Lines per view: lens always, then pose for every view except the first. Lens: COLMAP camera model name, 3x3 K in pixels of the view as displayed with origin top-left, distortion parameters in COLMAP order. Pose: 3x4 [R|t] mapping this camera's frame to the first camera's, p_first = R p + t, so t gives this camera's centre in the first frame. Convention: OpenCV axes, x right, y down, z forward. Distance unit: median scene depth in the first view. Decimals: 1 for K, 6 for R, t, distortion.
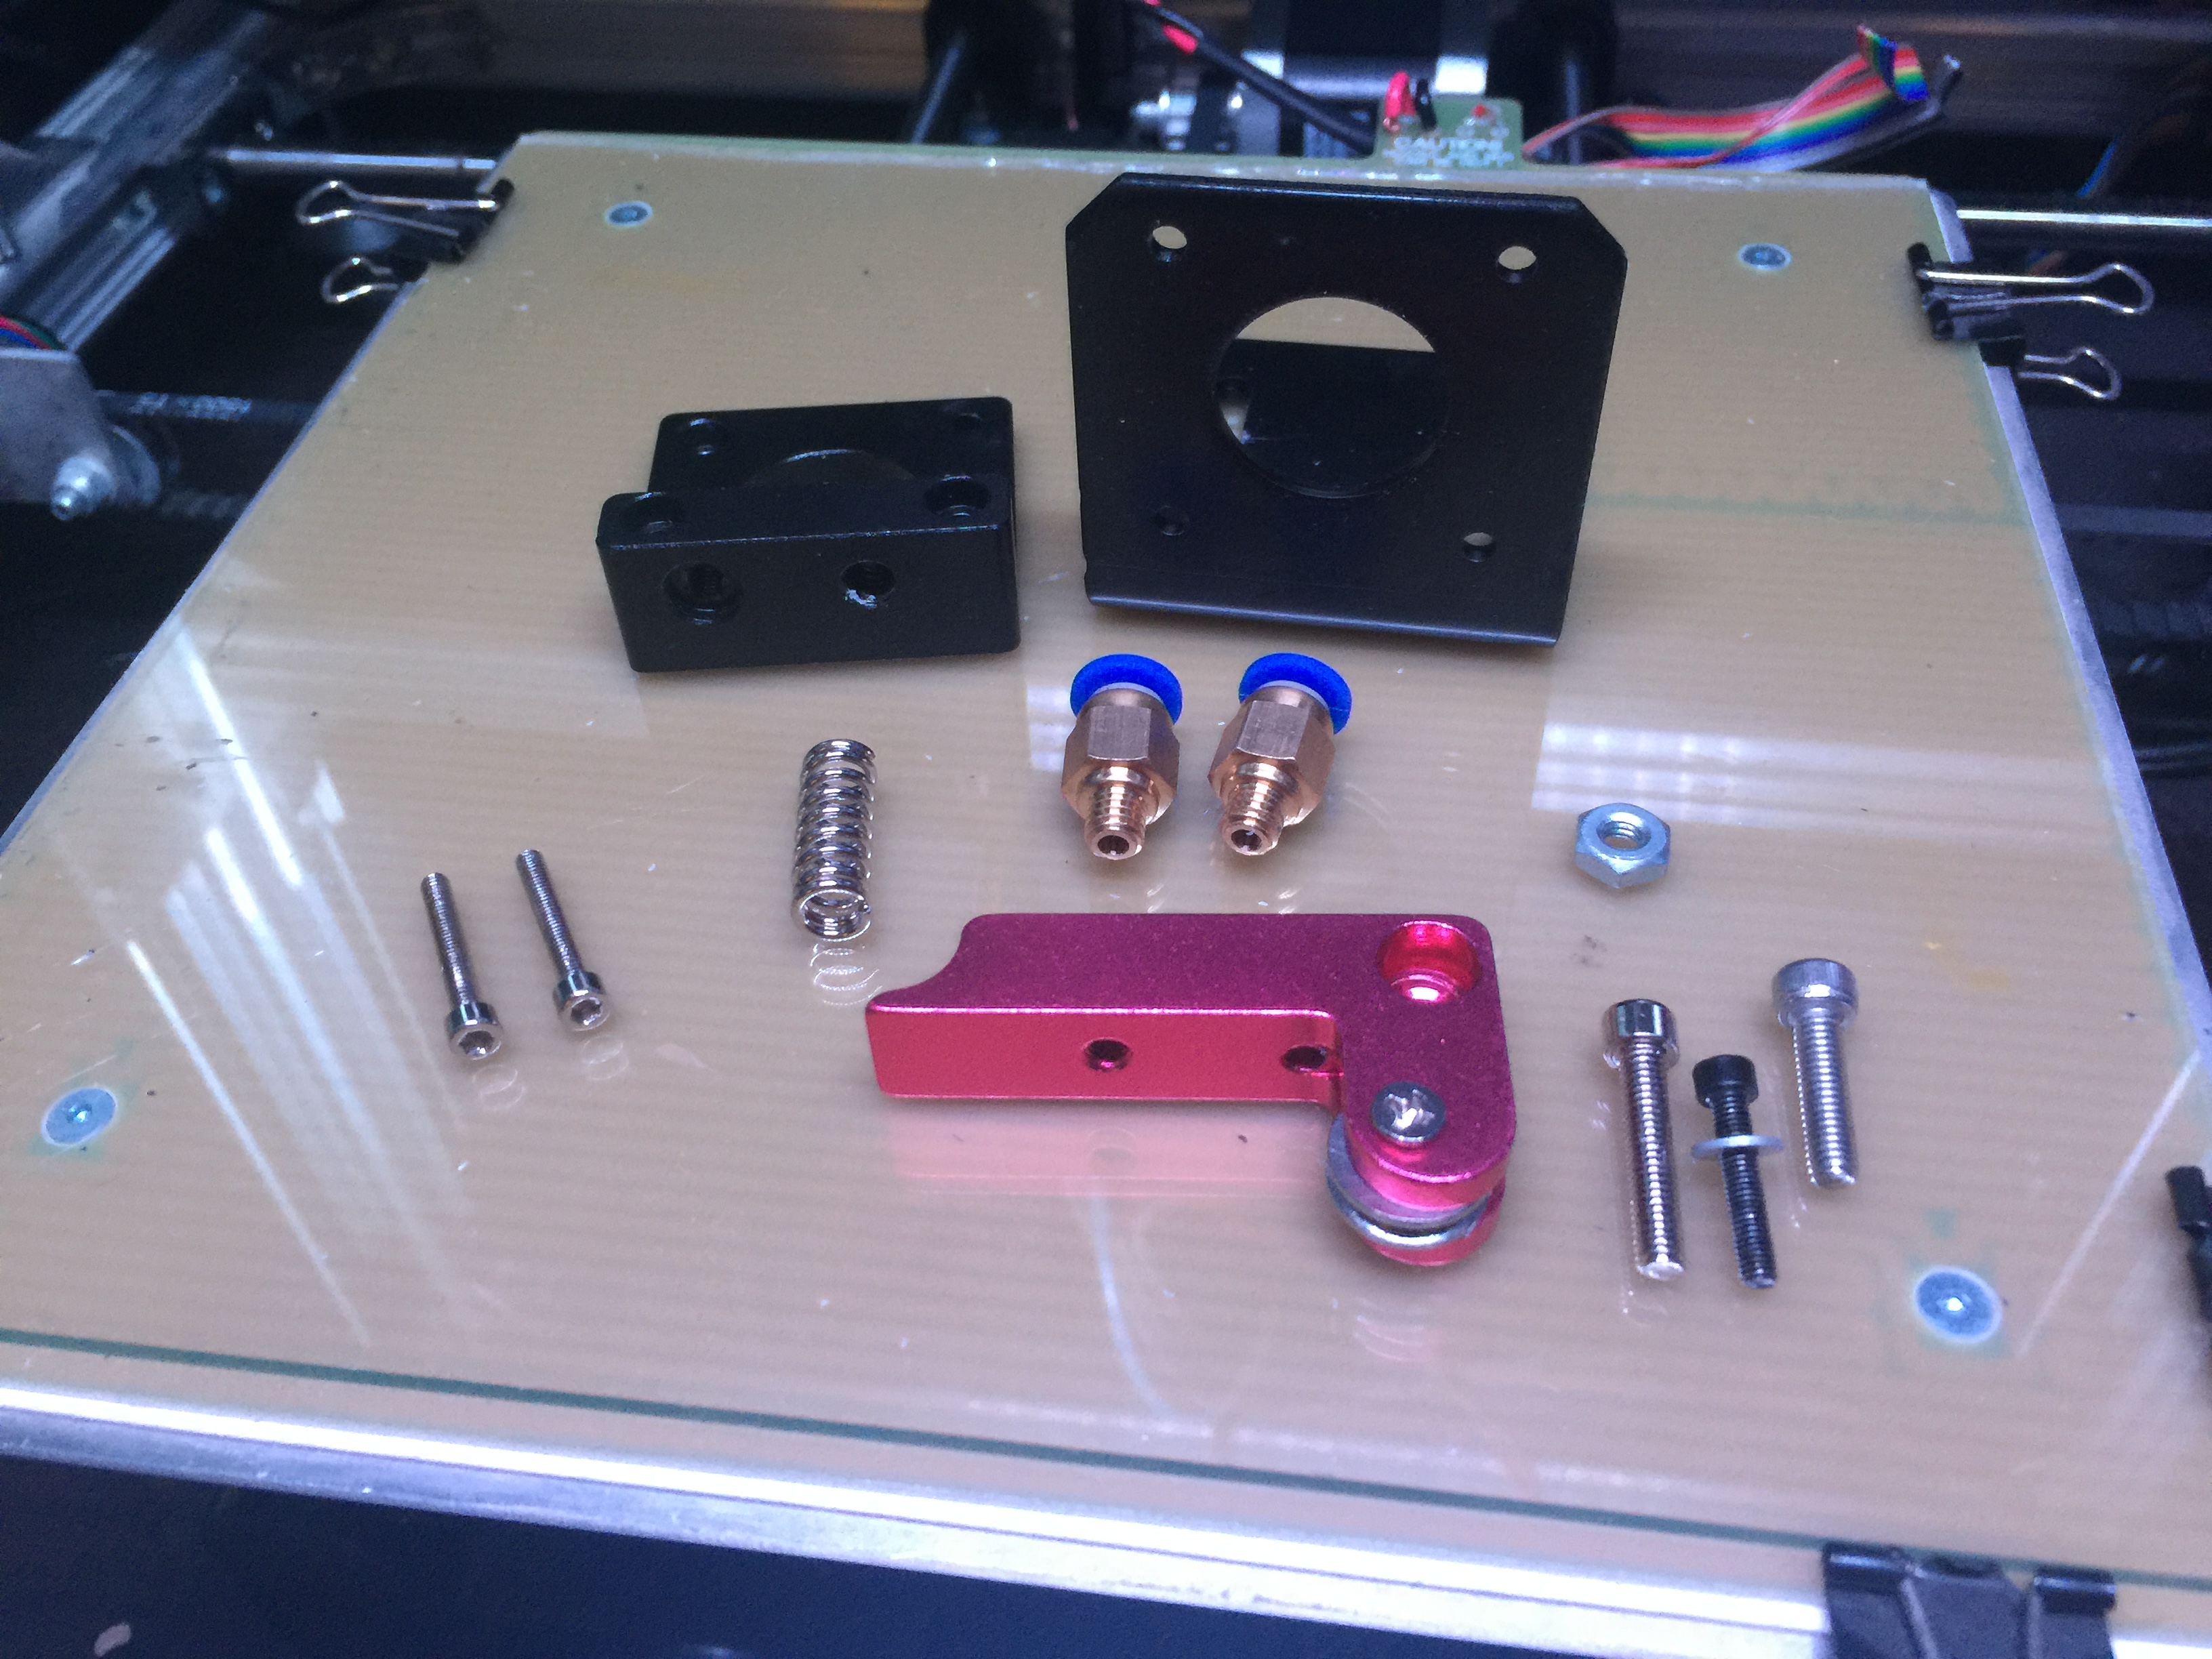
lens RADIAL K [[1909.2, 0, 1106.0], [0, 1909.2, 829.5], [0, 0, 1]] dist [0.046883, -0.106500]
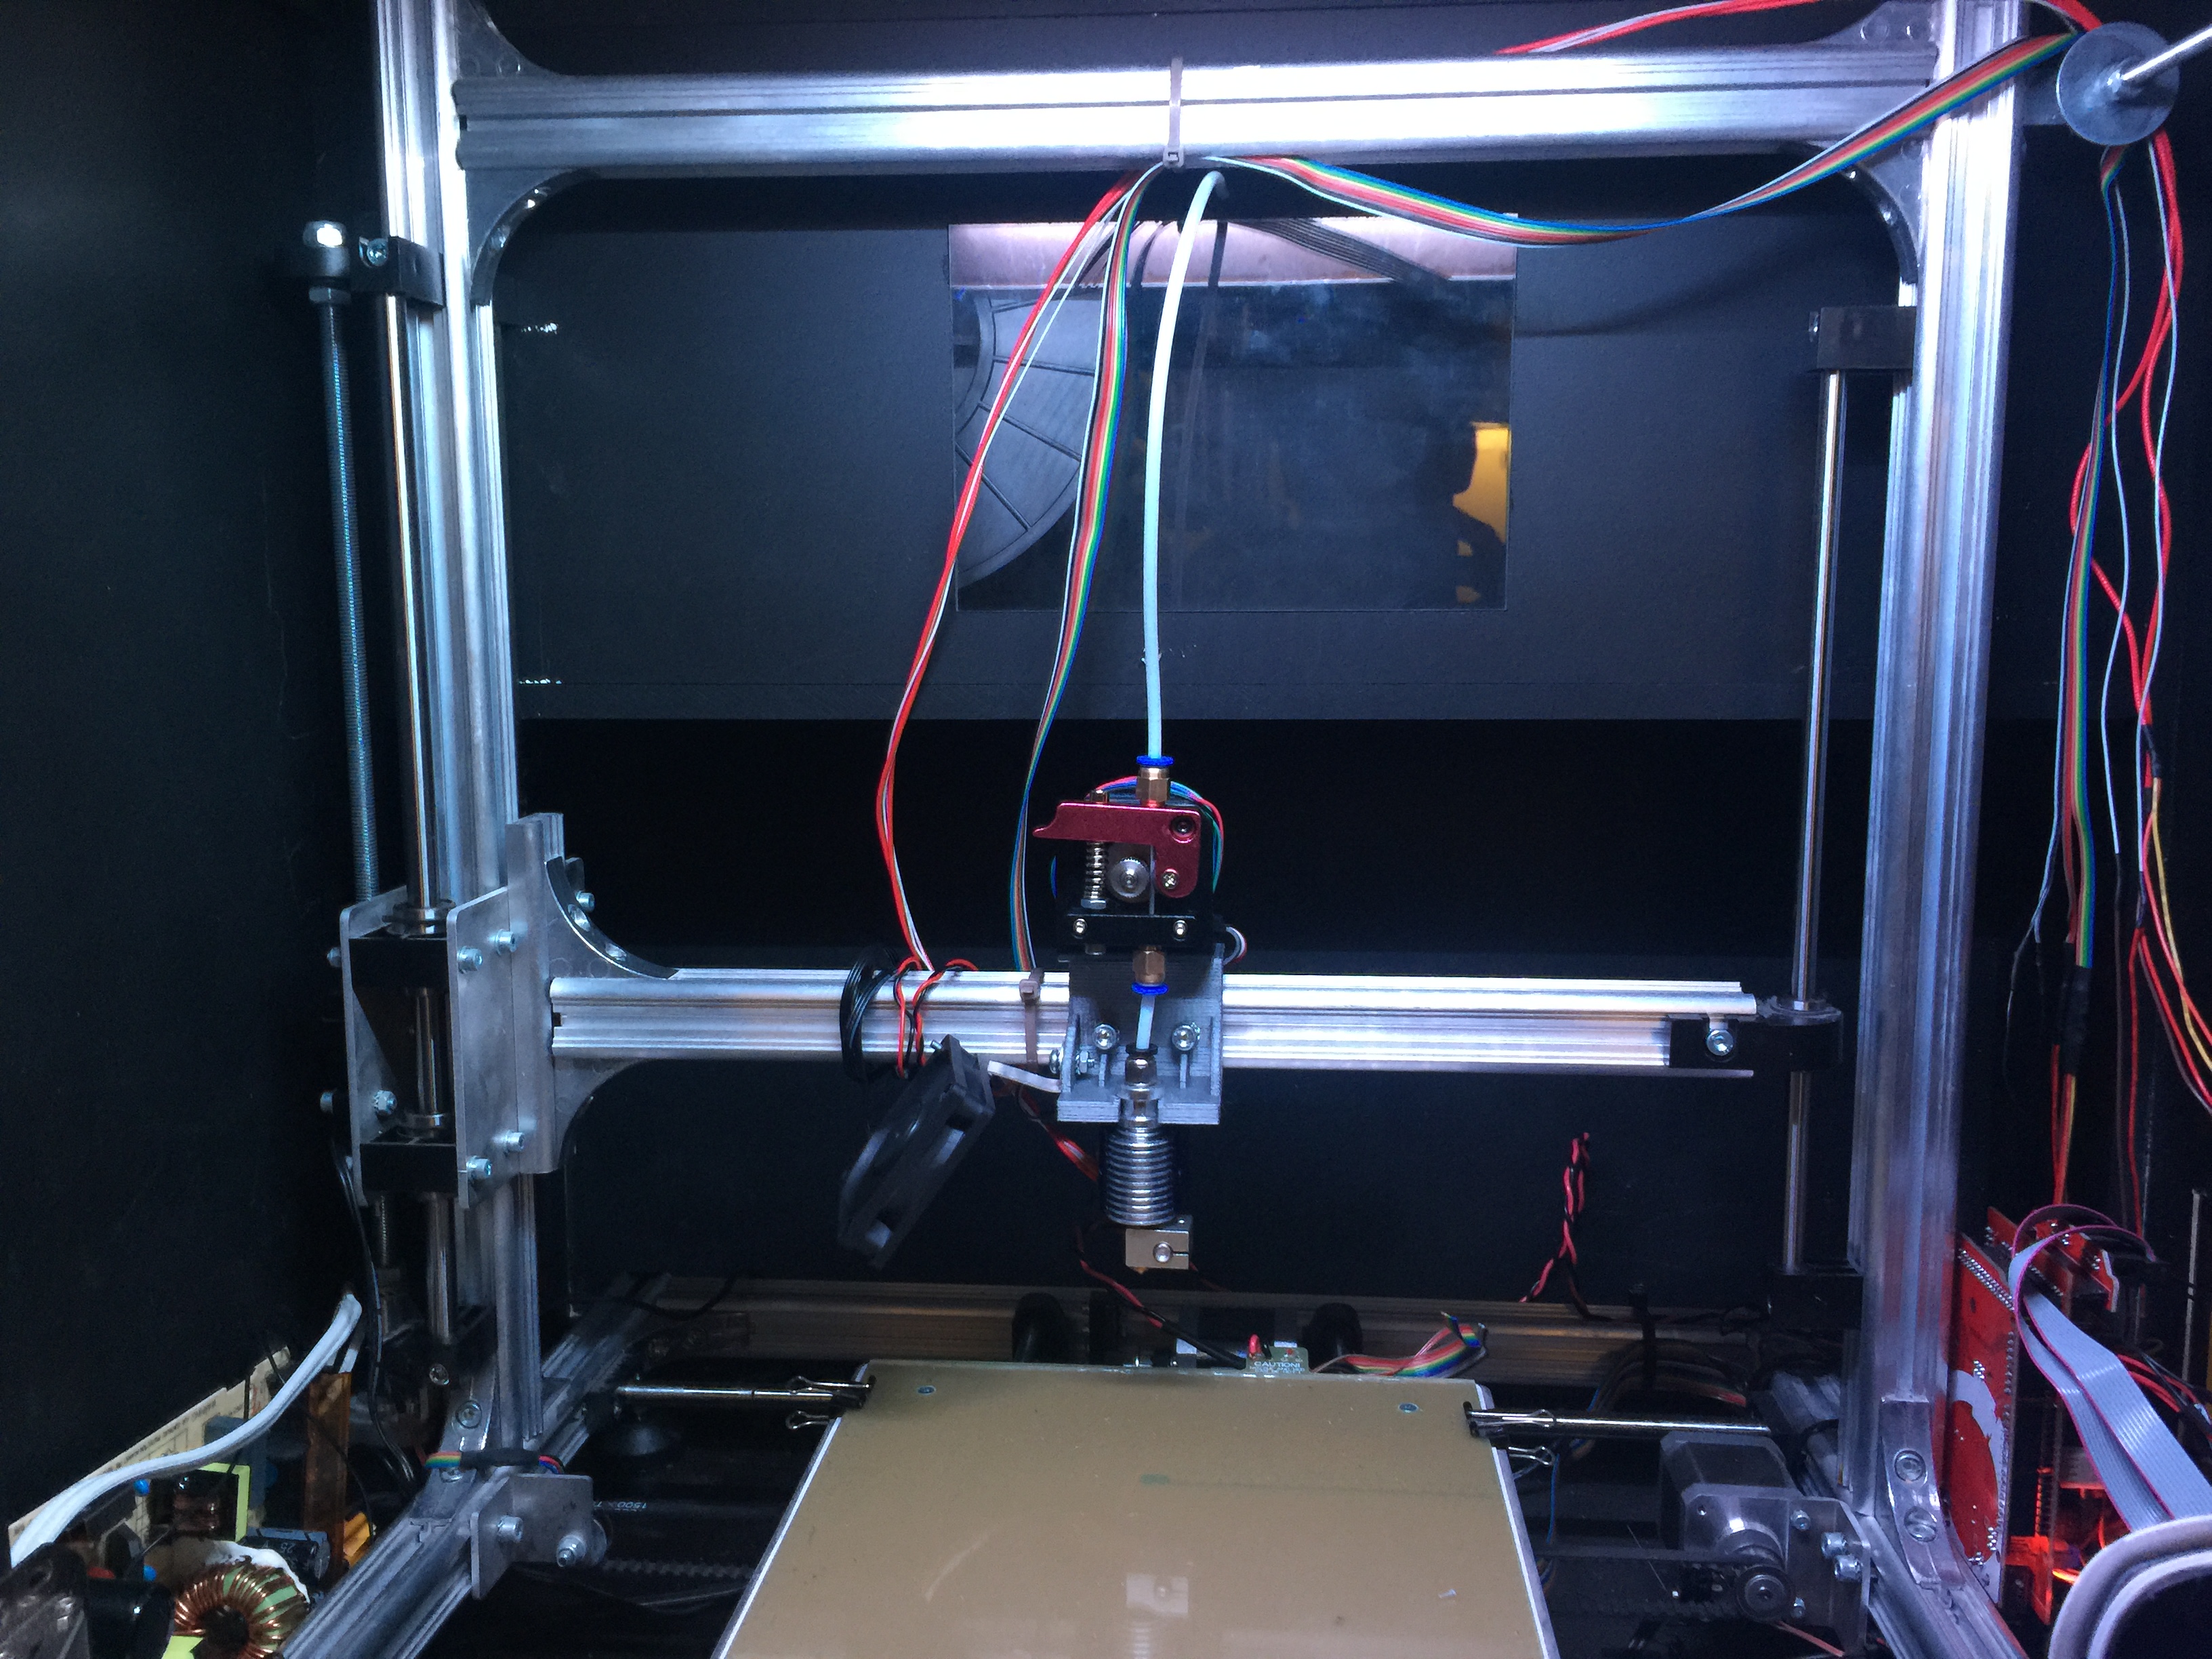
lens RADIAL K [[1902.3, 0, 1115.6], [0, 1902.3, 792.7], [0, 0, 1]] dist [0.066500, -0.134245]
pose [[0.997790, 0.014828, 0.064765, -0.115040], [0.029462, 0.774952, -0.631333, 0.414490], [-0.059551, 0.631846, 0.772803, -0.891442]]
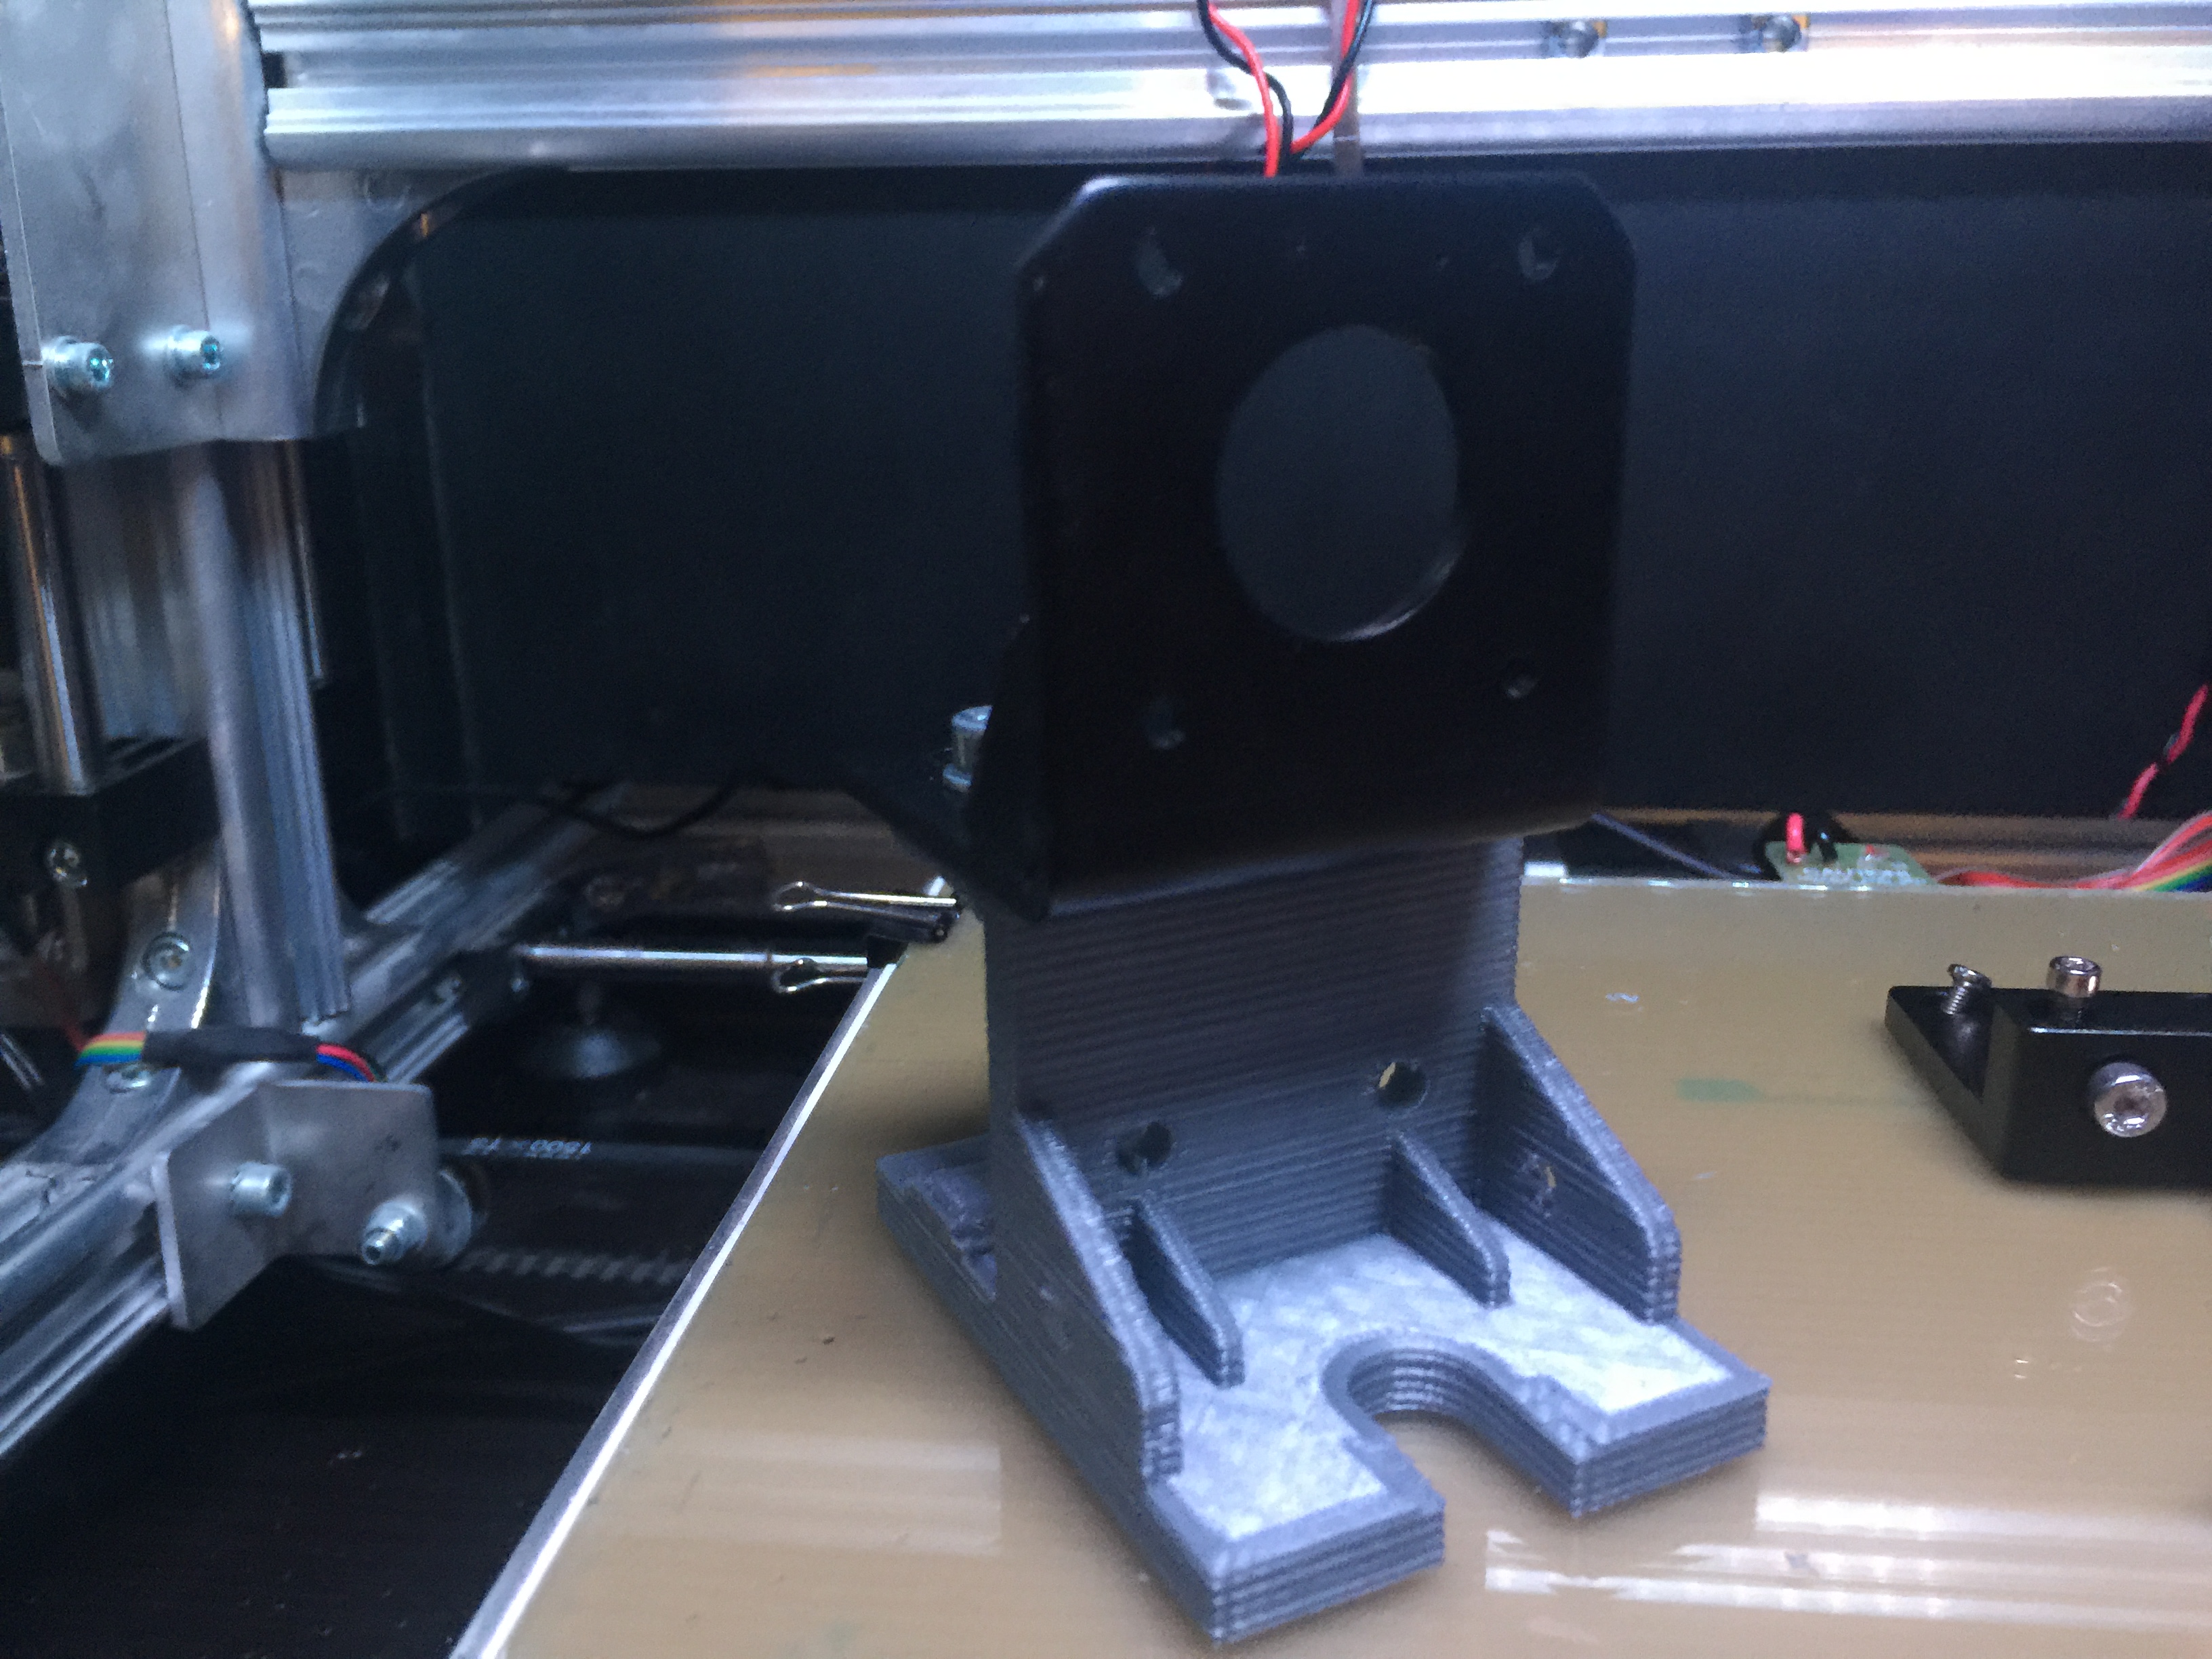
lens RADIAL K [[1909.2, 0, 1106.0], [0, 1909.2, 829.5], [0, 0, 1]] dist [0.046883, -0.106500]
pose [[0.999237, 0.006034, 0.038580, -0.204765], [0.013695, 0.871082, -0.490947, 0.101349], [-0.036569, 0.491101, 0.870335, 0.075621]]
